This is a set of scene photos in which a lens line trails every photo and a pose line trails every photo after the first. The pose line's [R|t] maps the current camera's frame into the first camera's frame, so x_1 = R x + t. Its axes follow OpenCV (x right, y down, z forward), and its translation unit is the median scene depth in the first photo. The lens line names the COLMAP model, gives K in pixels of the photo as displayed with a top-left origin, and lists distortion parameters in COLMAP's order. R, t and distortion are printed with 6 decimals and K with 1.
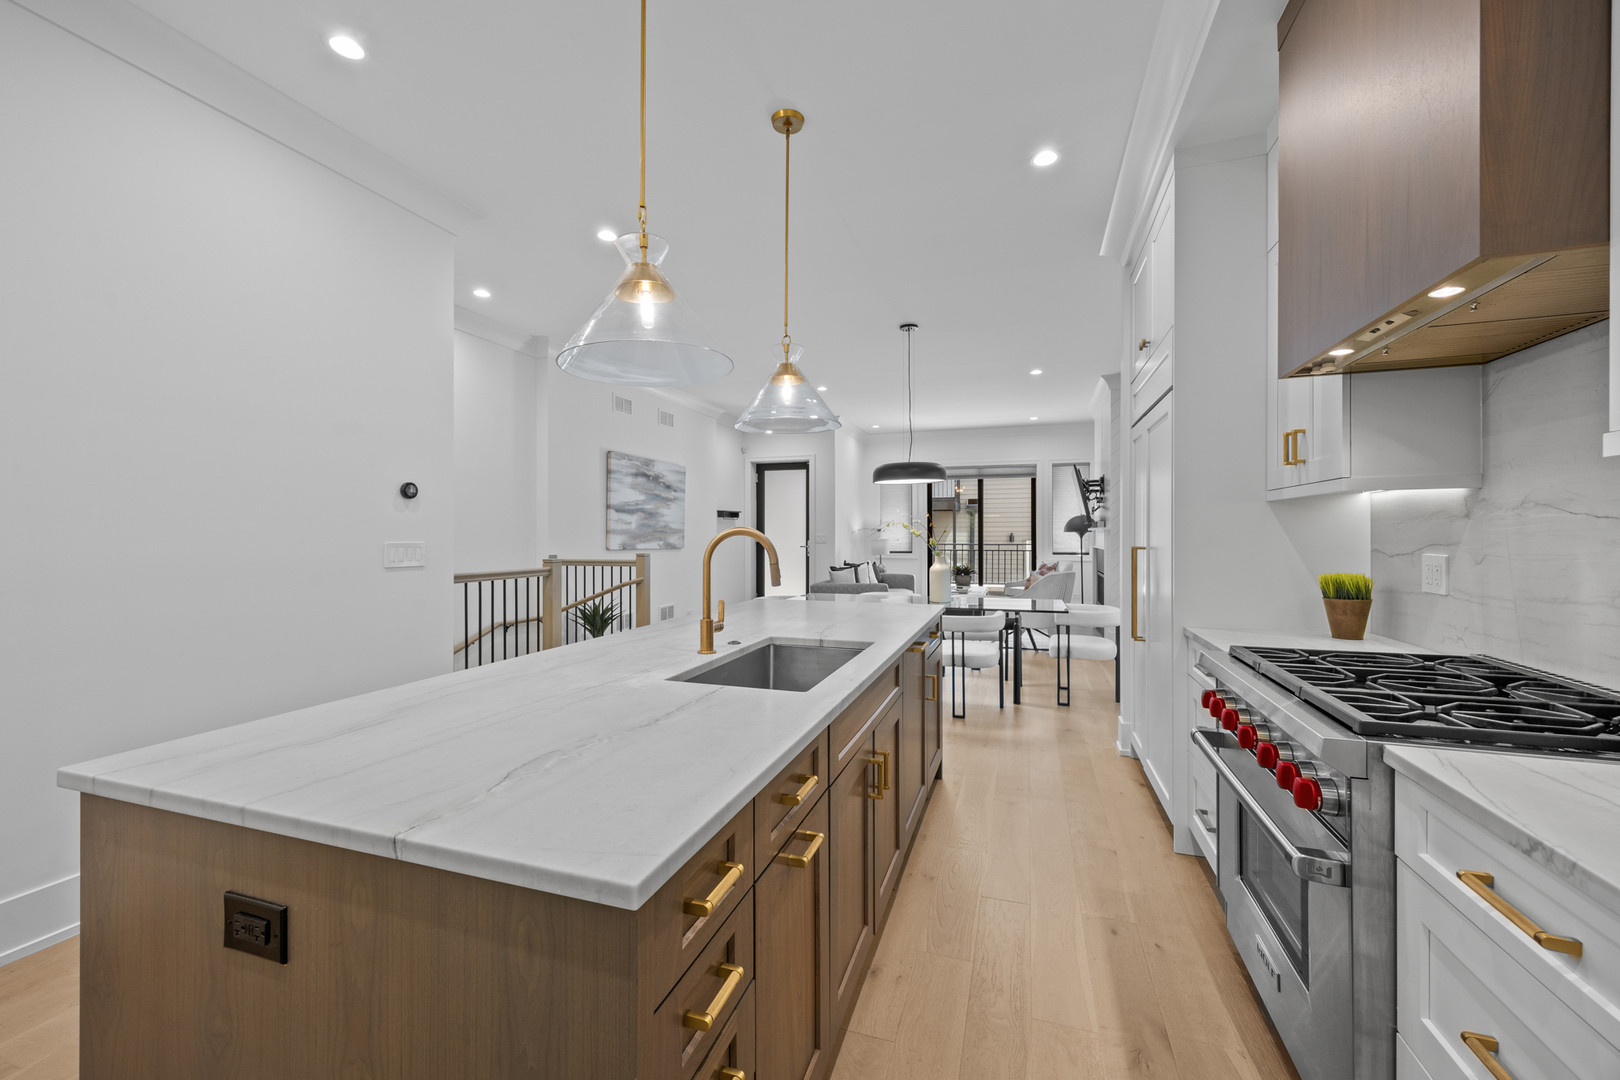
lens RADIAL K [[642.2, 0, 805.6], [0, 642.2, 534.6], [0, 0, 1]] dist [0.000199, -0.000007]
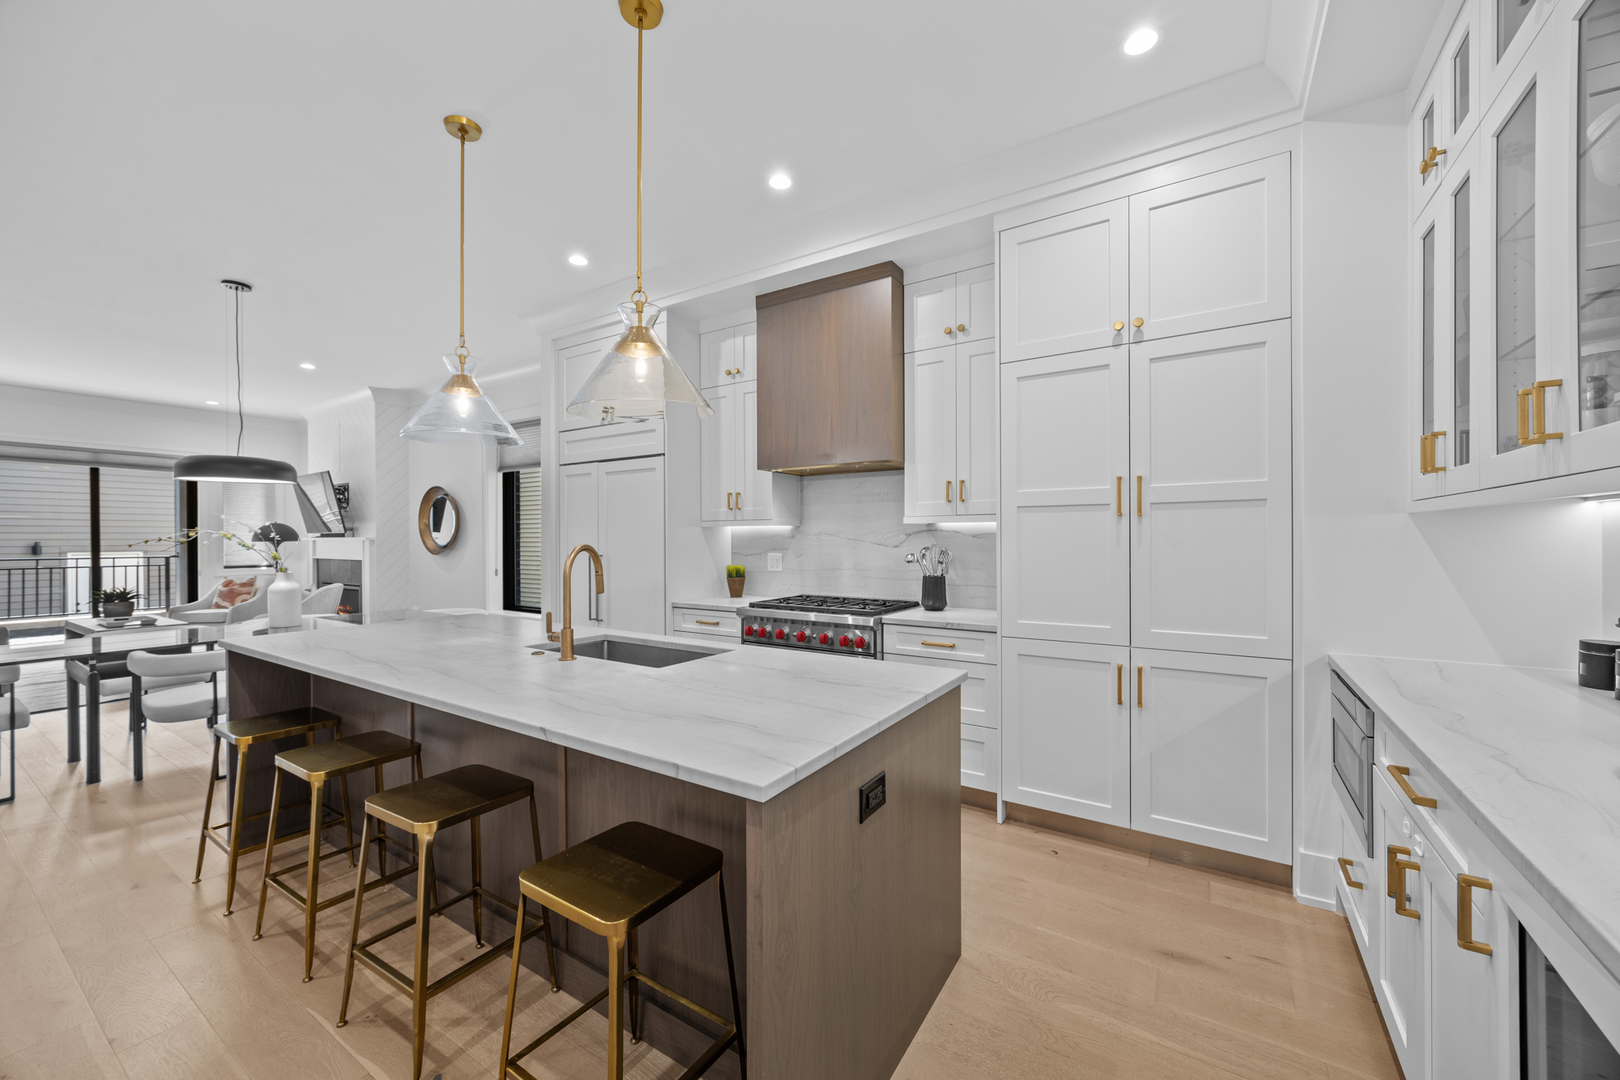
lens RADIAL K [[618.7, 0, 810.0], [0, 618.7, 540.0], [0, 0, 1]] dist [0.001888, 0.000281]
pose [[0.235851, -0.002223, 0.971787, -0.945678], [0.003868, 0.999992, 0.001349, -0.017151], [-0.971782, 0.003441, 0.235858, 0.305373]]
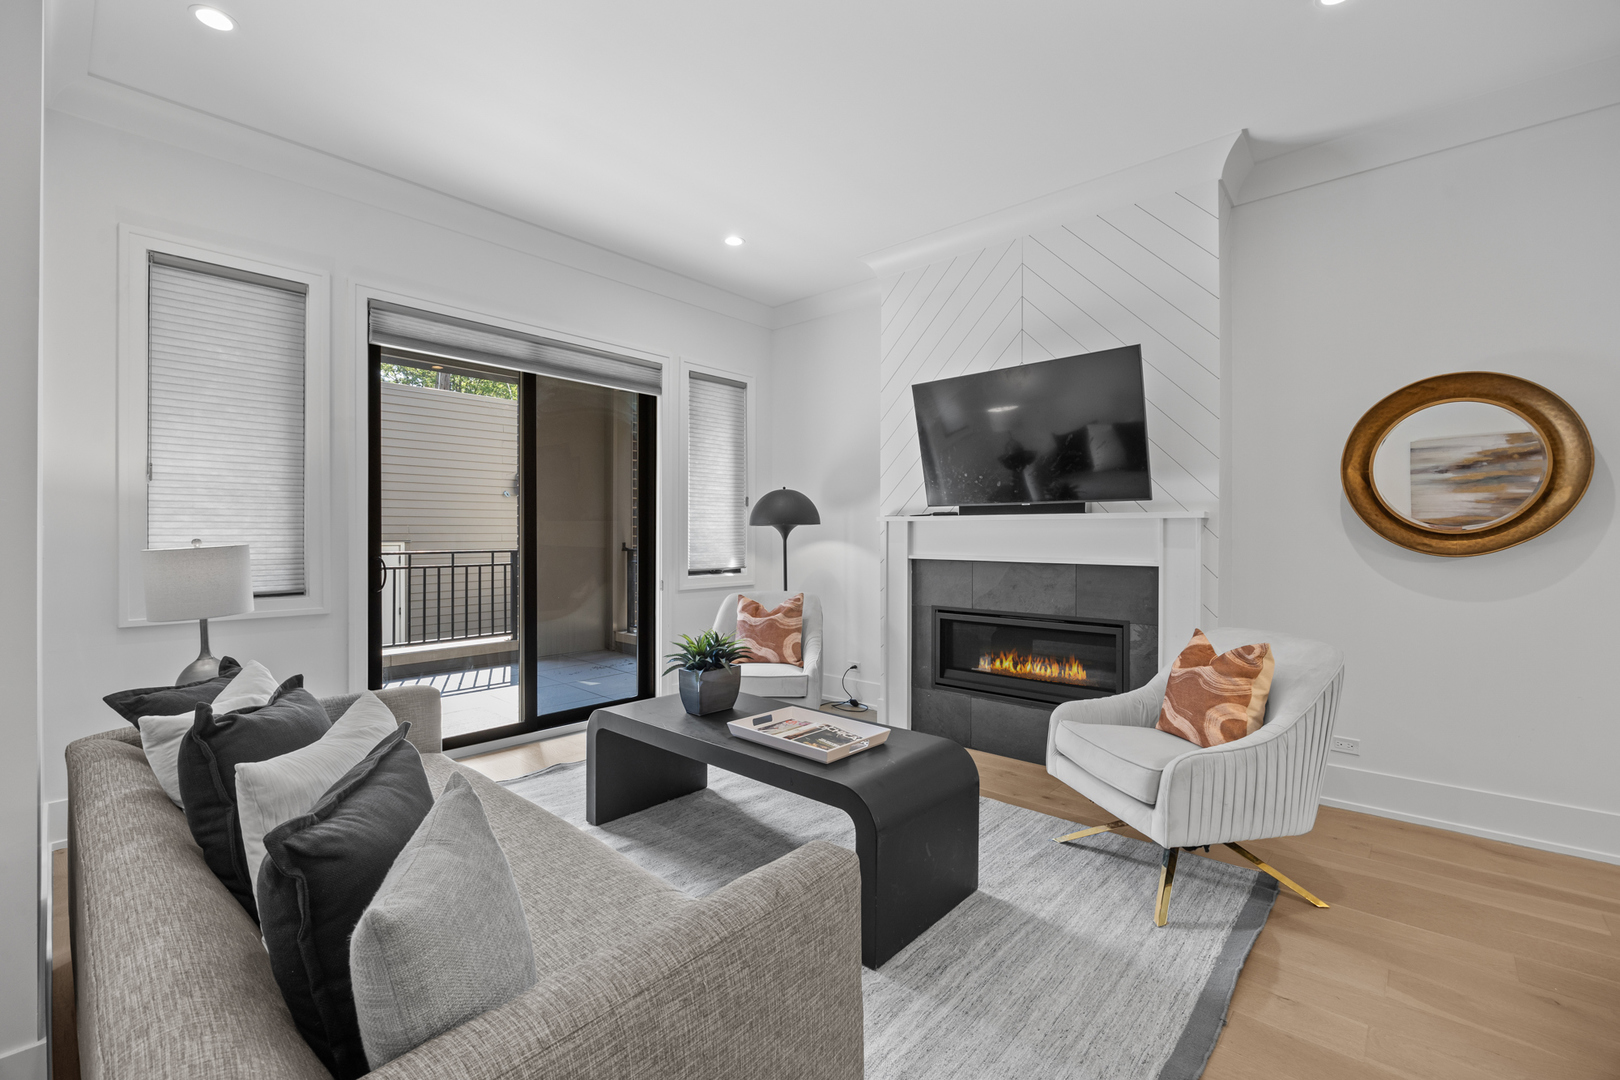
lens RADIAL K [[674.5, 0, 810.0], [0, 674.5, 540.0], [0, 0, 1]] dist [-0.013887, -0.000482]
pose [[0.384791, -0.004269, 0.922994, -0.102109], [-0.002918, 0.999979, 0.005841, 0.014561], [-0.922999, -0.004941, 0.384770, 3.264771]]
